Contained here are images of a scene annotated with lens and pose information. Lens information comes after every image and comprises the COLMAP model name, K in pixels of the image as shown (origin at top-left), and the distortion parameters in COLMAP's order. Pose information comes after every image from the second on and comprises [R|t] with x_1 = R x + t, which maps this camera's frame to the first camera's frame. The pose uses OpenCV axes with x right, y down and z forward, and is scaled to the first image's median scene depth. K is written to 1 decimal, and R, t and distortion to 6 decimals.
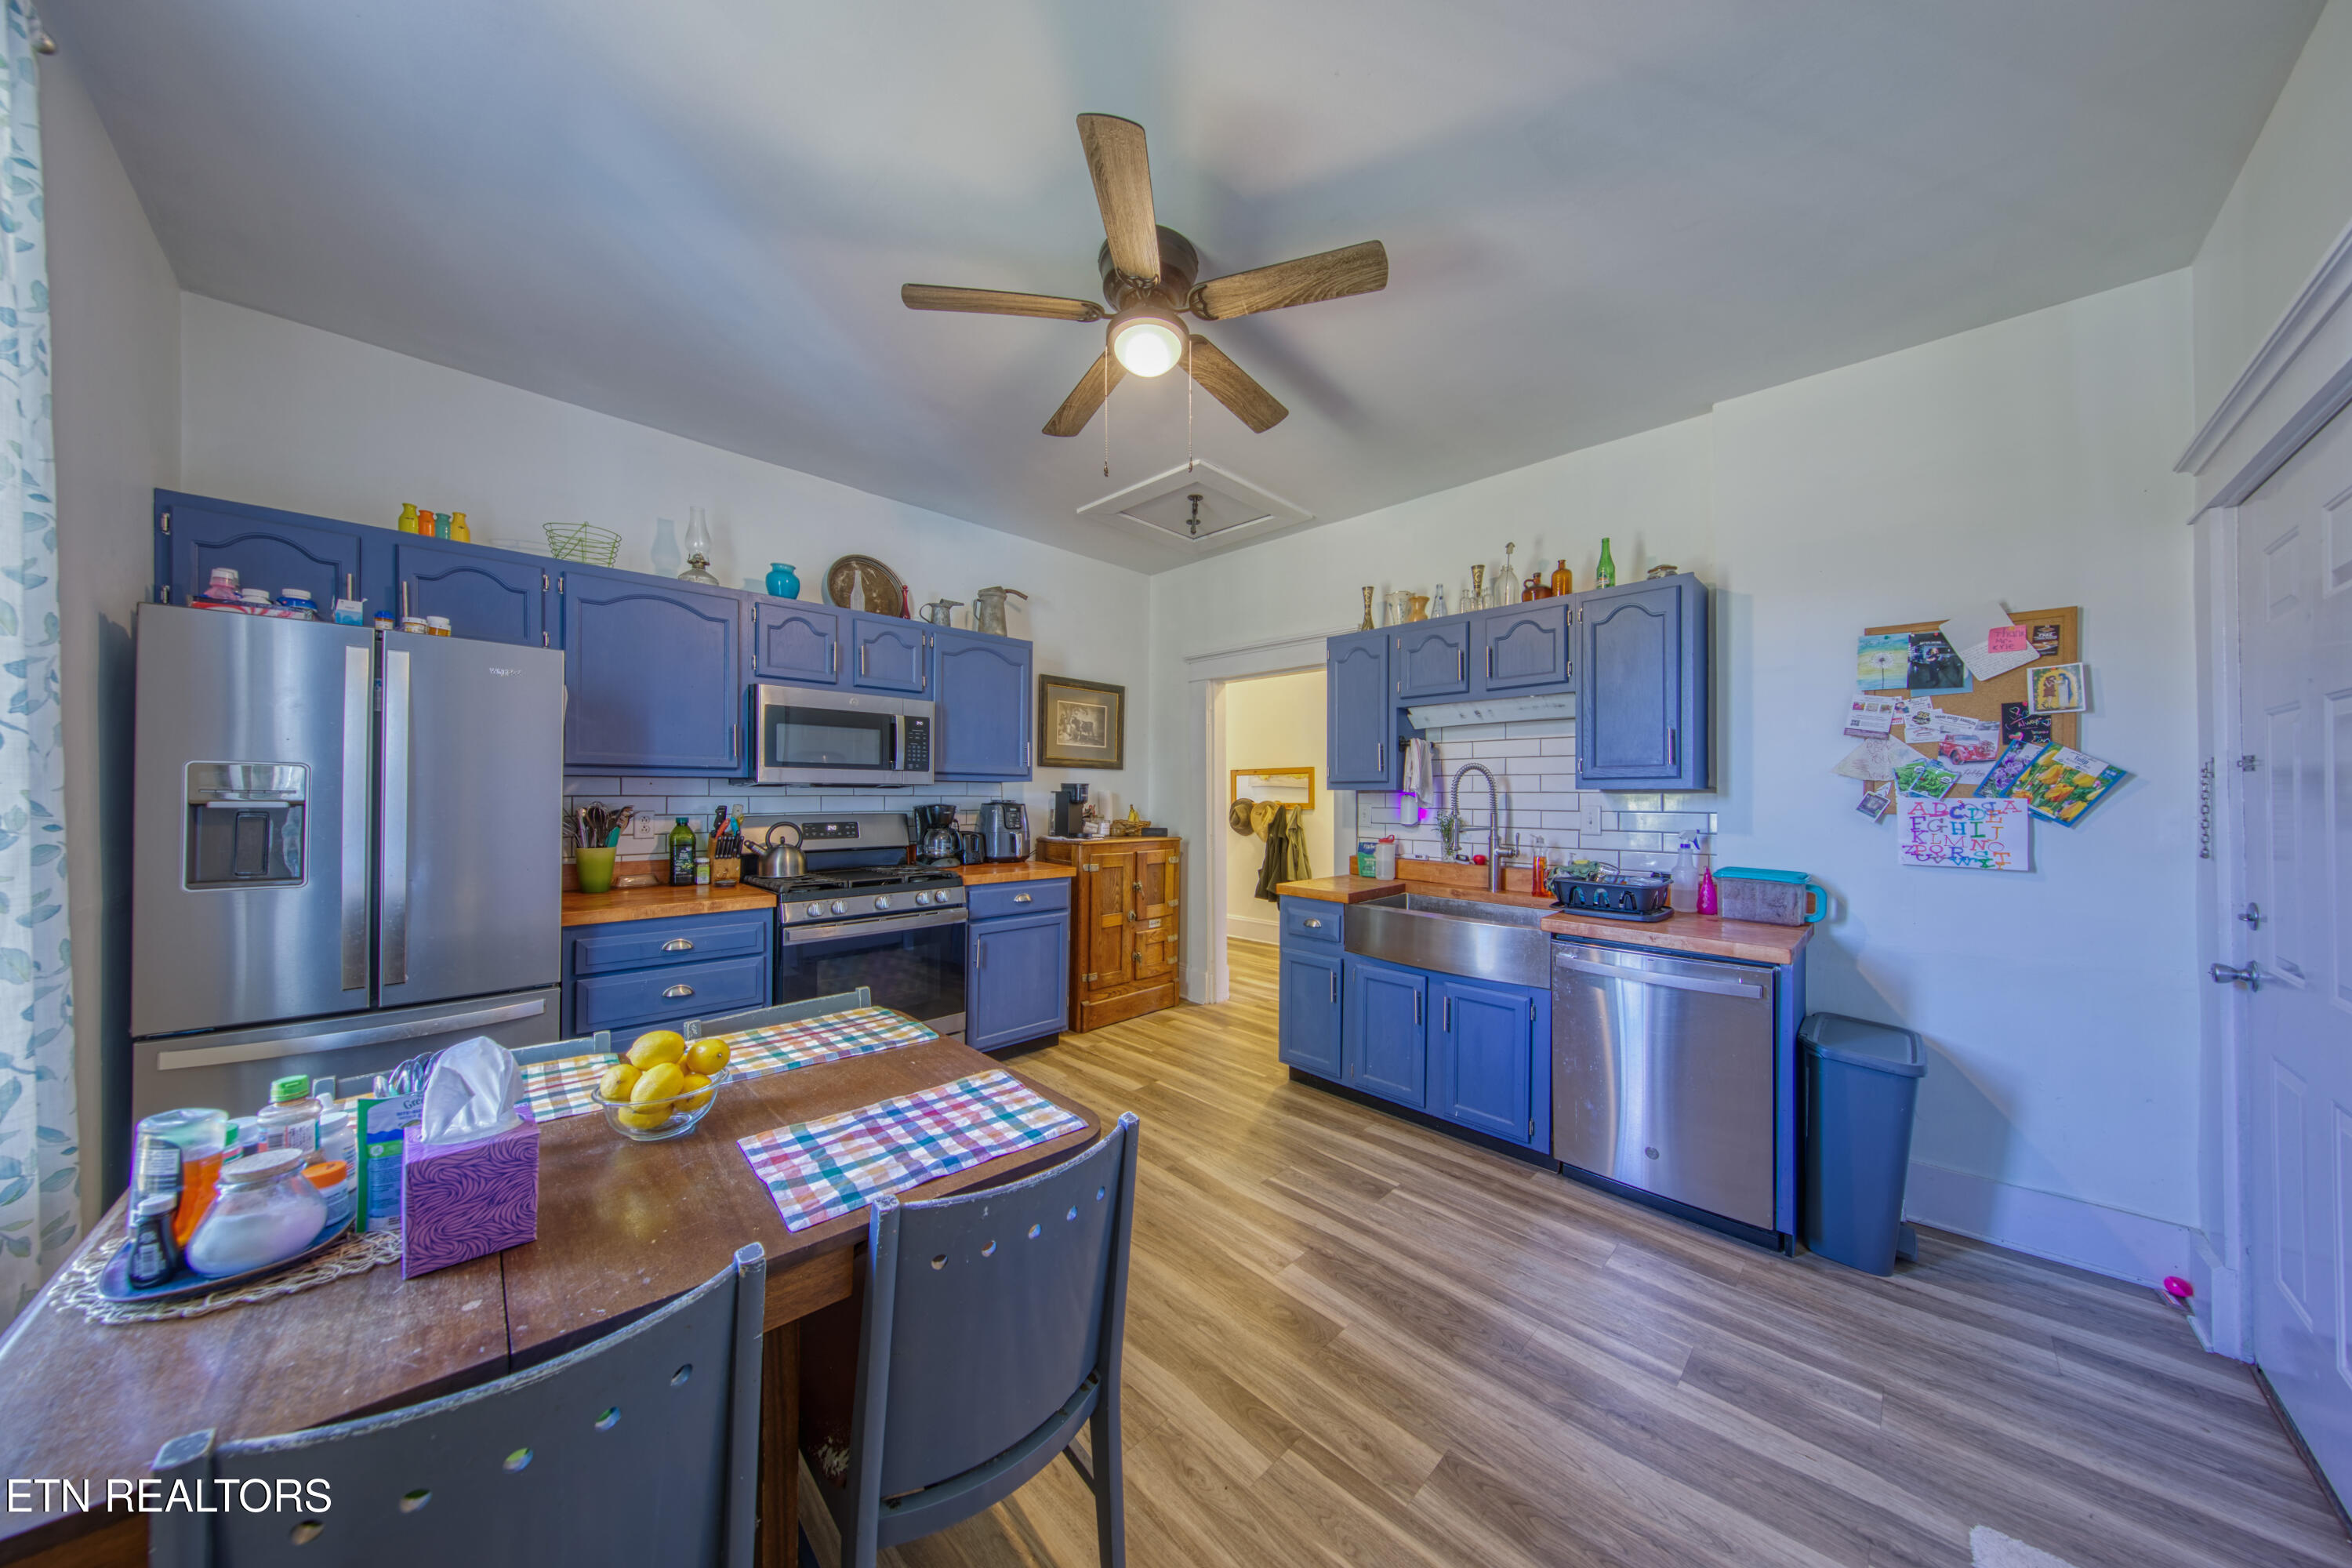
lens RADIAL K [[681.6, 0, 1192.3], [0, 681.6, 795.5], [0, 0, 1]] dist [0.000773, -0.000001]
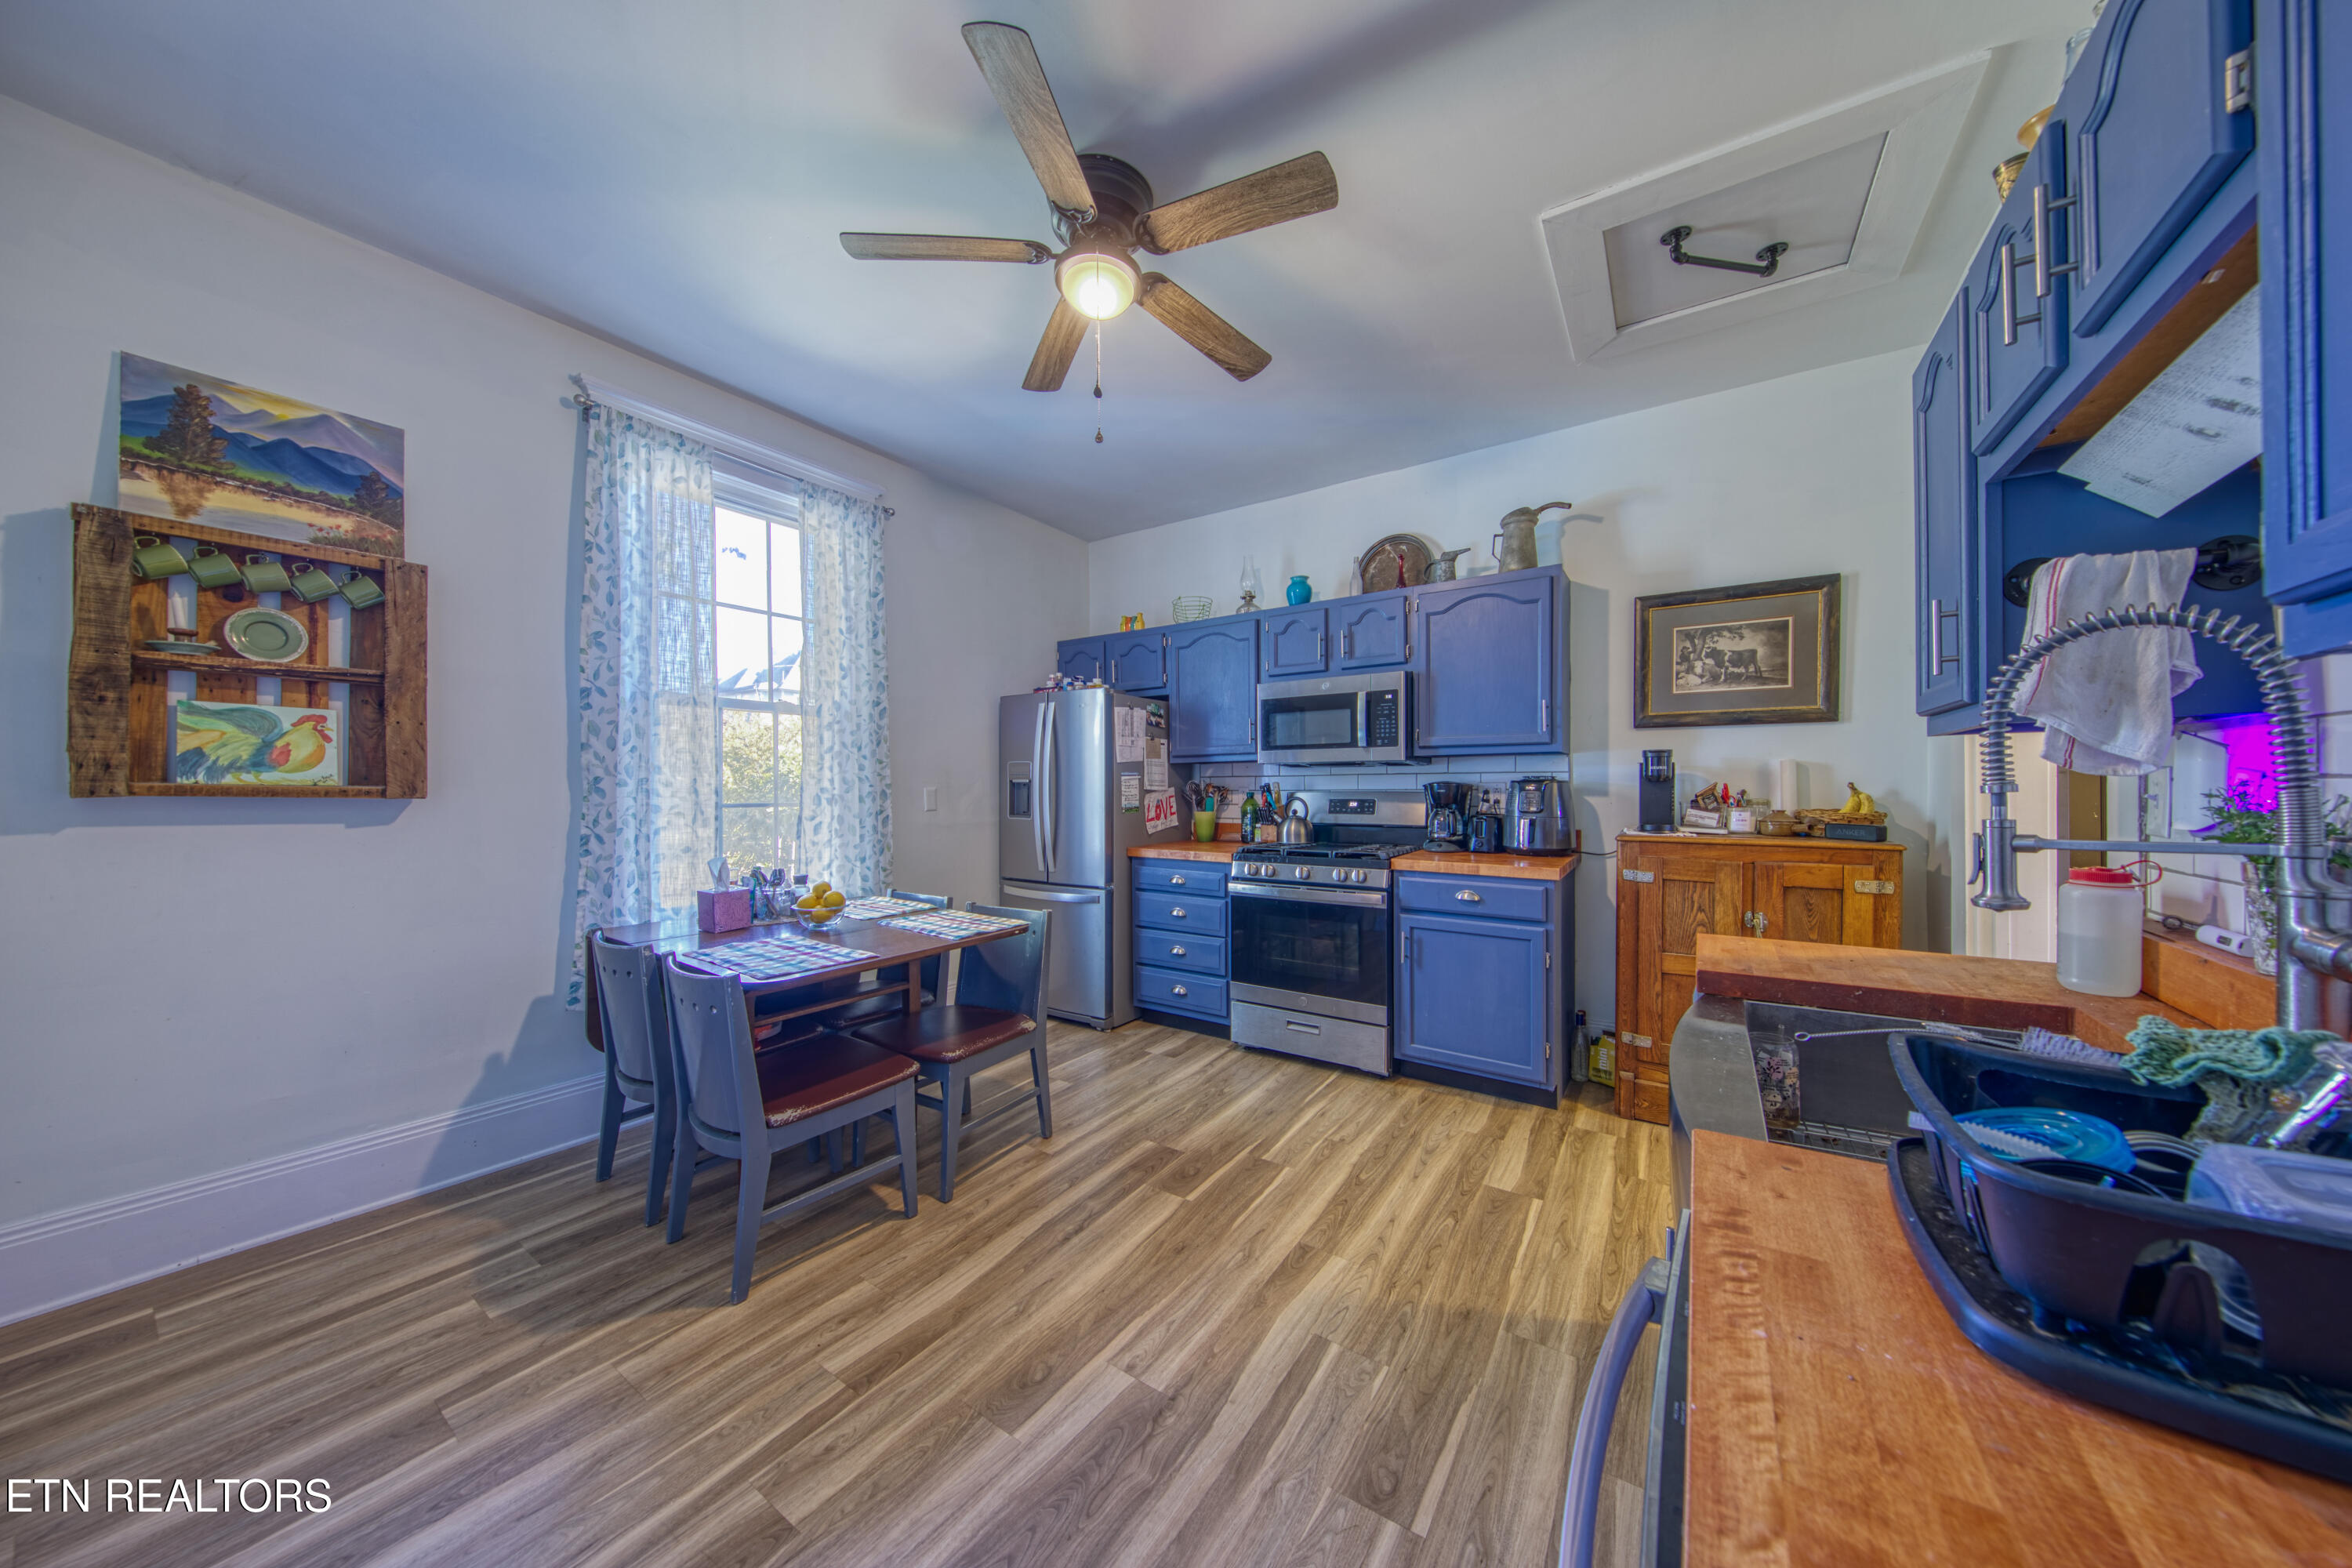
lens RADIAL K [[736.3, 0, 1204.0], [0, 736.3, 789.4], [0, 0, 1]] dist [0.001056, -0.000040]
pose [[0.237479, 0.000426, -0.971393, 0.698661], [0.007122, 0.999972, 0.002179, 0.026390], [0.971367, -0.007436, 0.237469, 0.650189]]
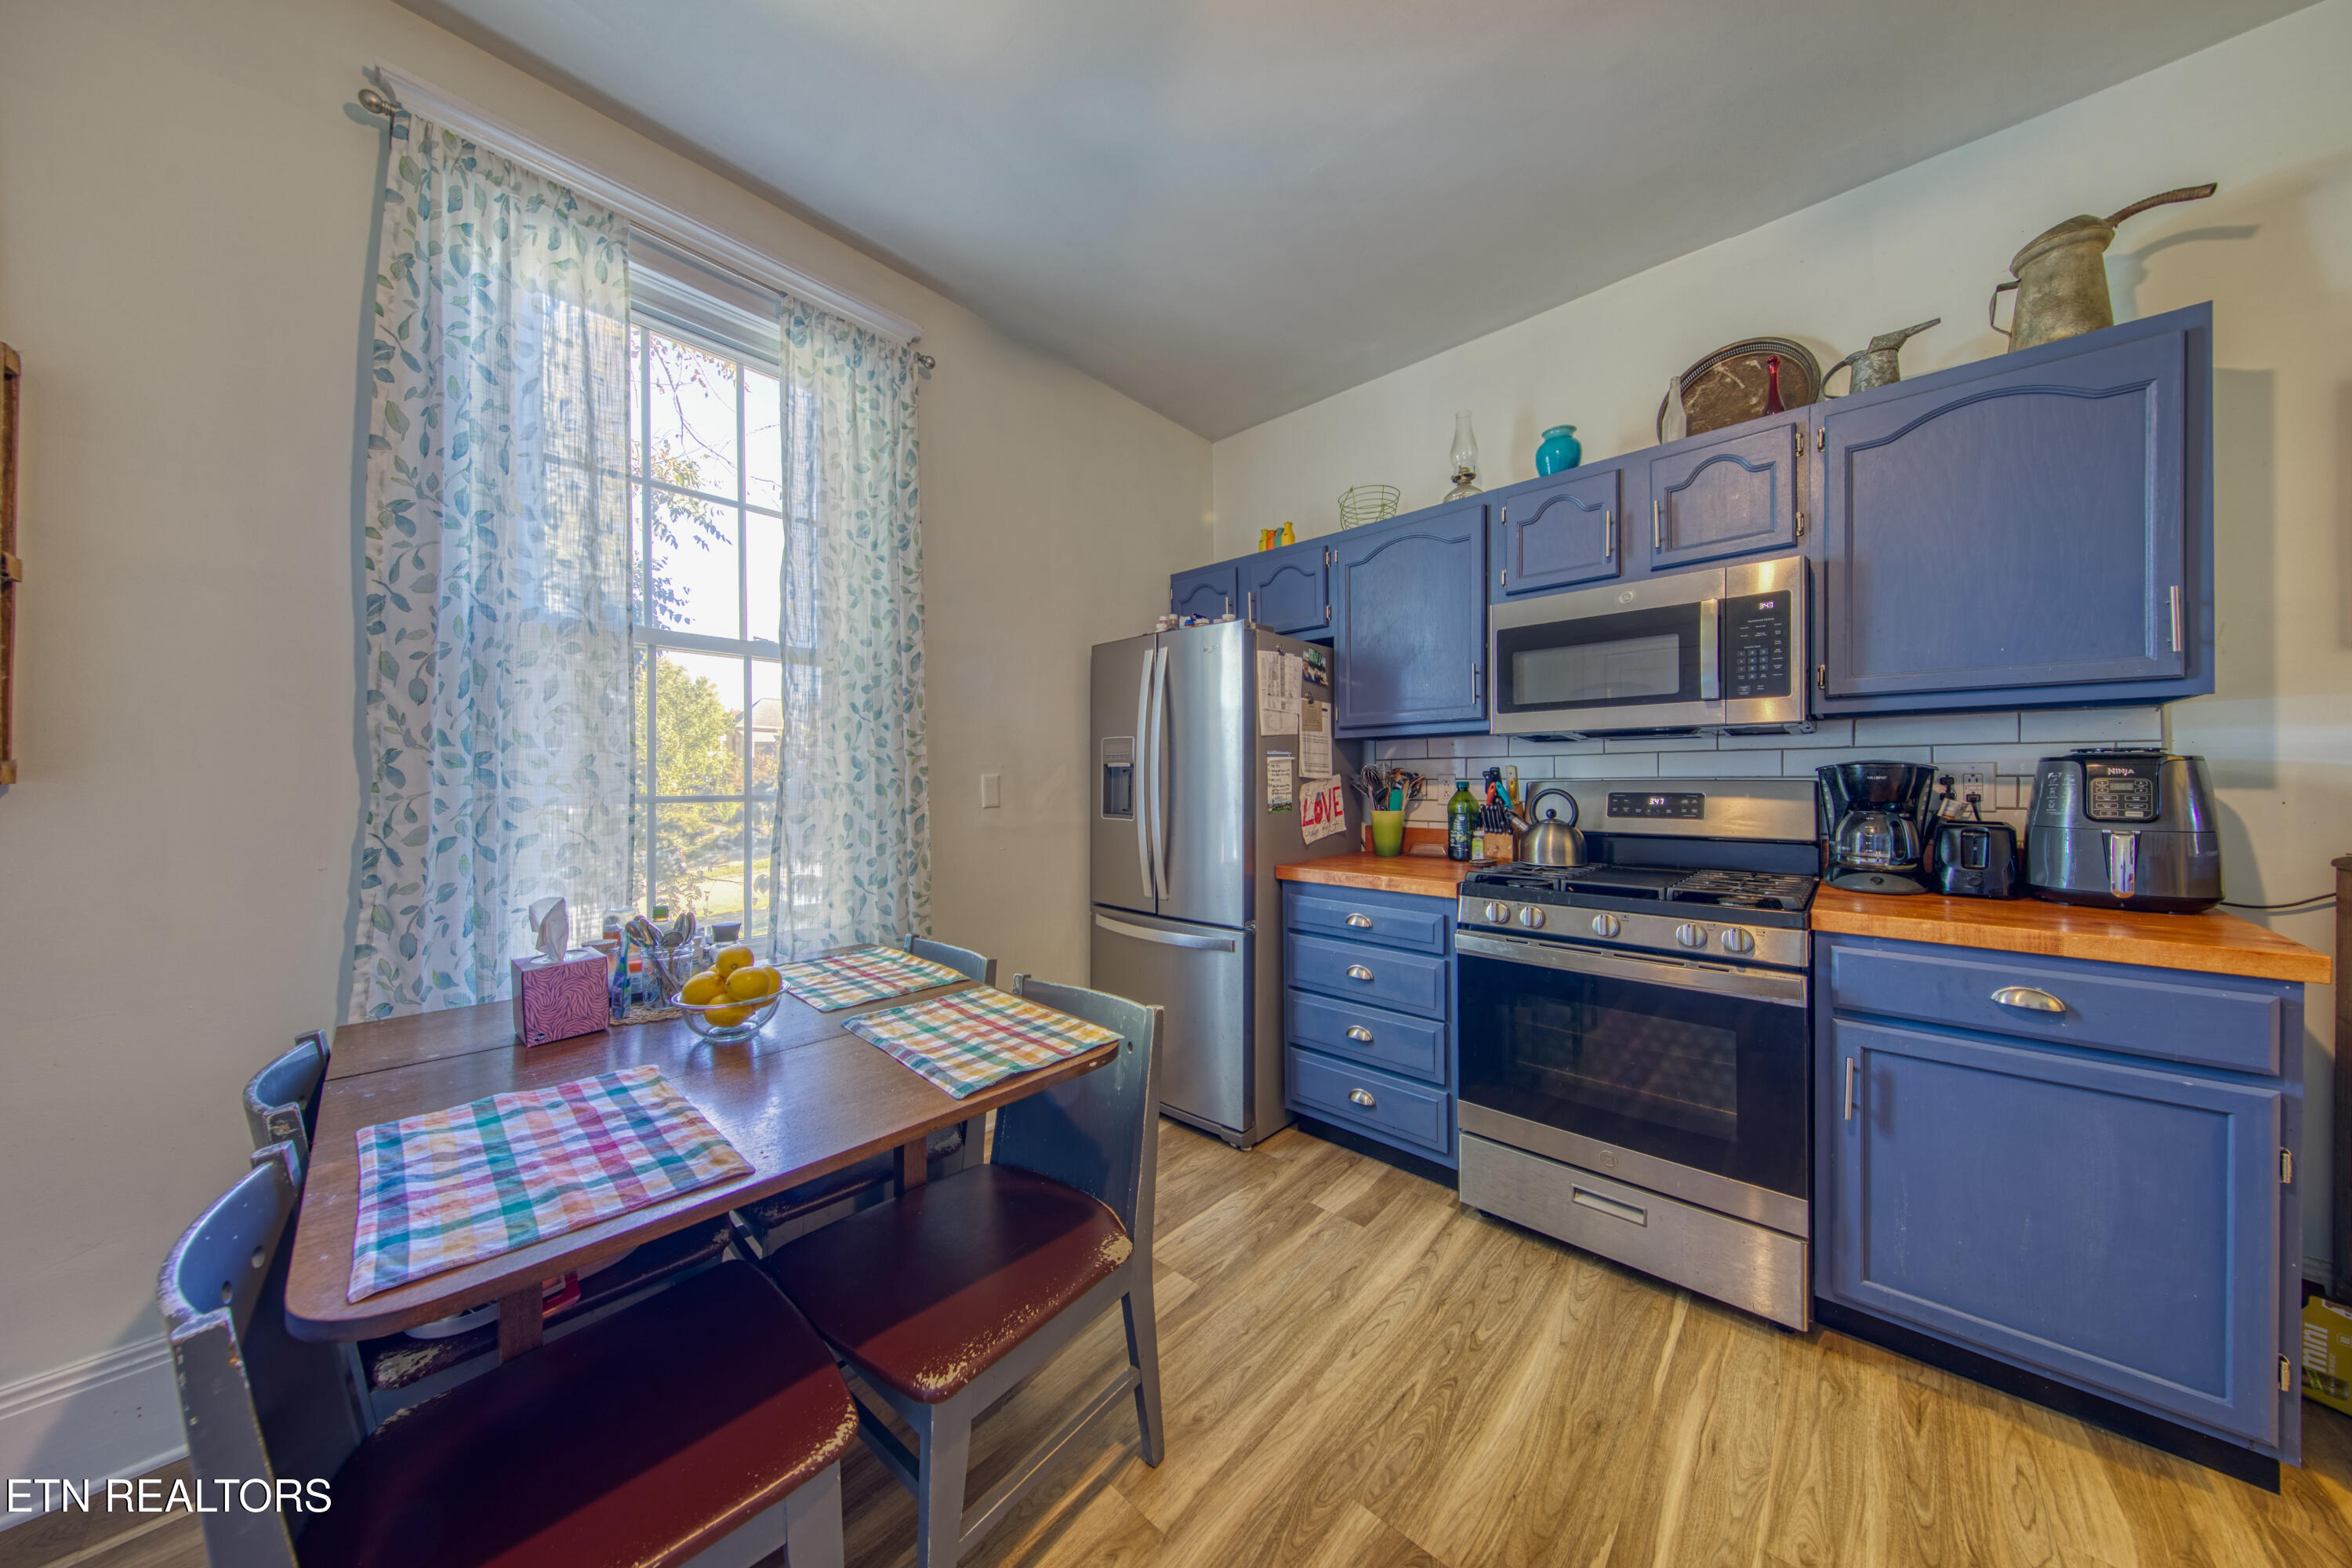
lens RADIAL K [[746.2, 0, 1176.0], [0, 746.2, 784.0], [0, 0, 1]] dist [0.002072, -0.000033]
pose [[0.055410, 0.002347, -0.998461, 0.190697], [0.006222, 0.999977, 0.002696, 0.034632], [0.998444, -0.006362, 0.055395, 0.666254]]
